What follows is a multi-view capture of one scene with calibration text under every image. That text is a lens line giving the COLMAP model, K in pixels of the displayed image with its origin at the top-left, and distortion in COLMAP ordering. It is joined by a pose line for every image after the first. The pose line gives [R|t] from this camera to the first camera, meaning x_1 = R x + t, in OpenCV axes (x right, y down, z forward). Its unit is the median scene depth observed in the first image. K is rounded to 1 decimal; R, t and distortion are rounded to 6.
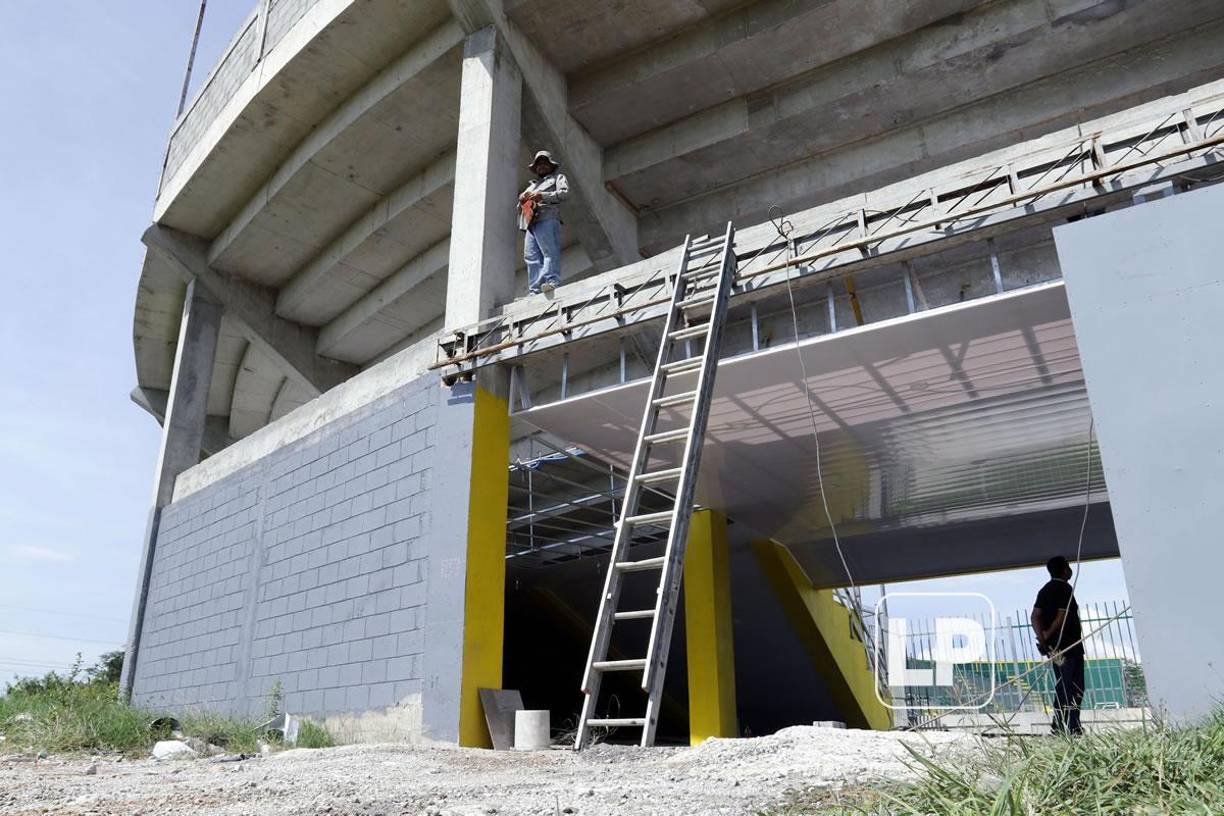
lens RADIAL K [[919.2, 0, 612.0], [0, 919.2, 408.0], [0, 0, 1]] dist [-0.076661, -0.000360]
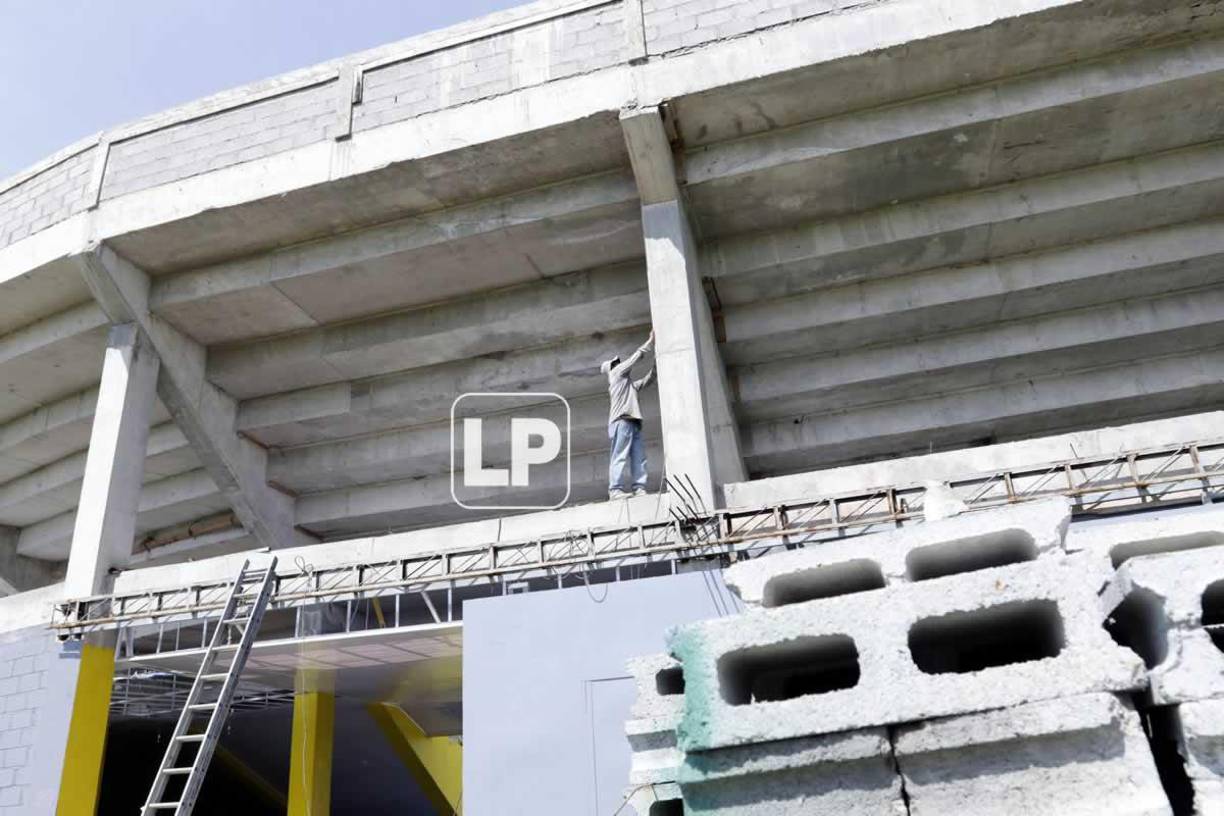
lens RADIAL K [[929.1, 0, 592.8], [0, 929.1, 409.7], [0, 0, 1]] dist [-0.008234, 0.001700]
pose [[0.968200, 0.061942, 0.242386, 0.179606], [-0.049885, 0.997208, -0.055573, -0.273582], [-0.245151, 0.041715, 0.968587, -0.385832]]
